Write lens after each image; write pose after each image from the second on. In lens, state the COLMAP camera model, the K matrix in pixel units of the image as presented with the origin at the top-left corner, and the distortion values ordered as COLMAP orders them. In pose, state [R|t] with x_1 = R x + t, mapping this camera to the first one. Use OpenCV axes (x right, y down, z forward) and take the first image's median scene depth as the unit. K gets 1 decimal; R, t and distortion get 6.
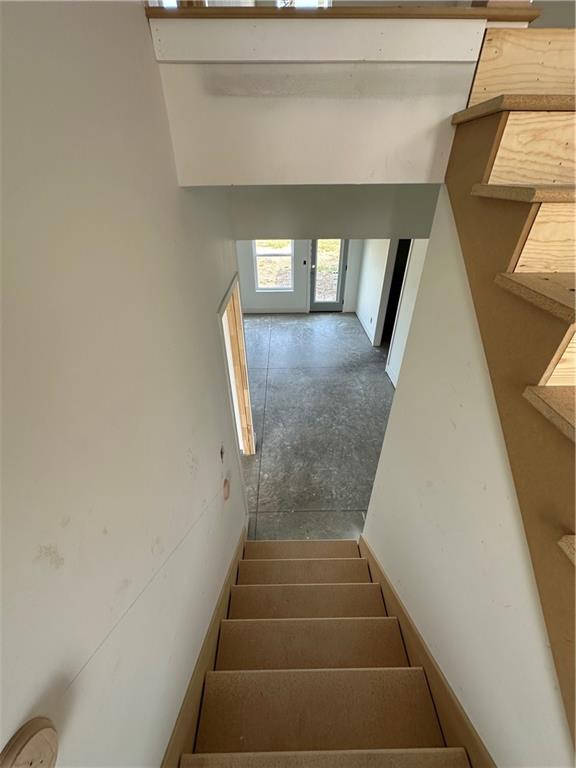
lens RADIAL K [[308.7, 0, 286.0], [0, 308.7, 385.8], [0, 0, 1]] dist [0.001433, 0.000931]
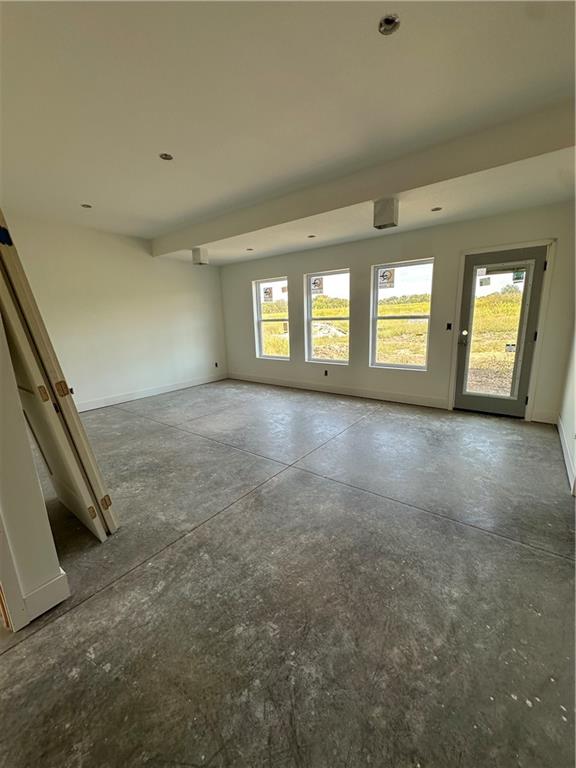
lens RADIAL K [[308.7, 0, 292.6], [0, 308.7, 382.6], [0, 0, 1]] dist [0.001433, 0.000931]
pose [[0.787563, 0.111981, -0.605974, 0.266172], [-0.329409, 0.907567, -0.260407, -0.051176], [0.520802, 0.404700, 0.751654, 0.568516]]
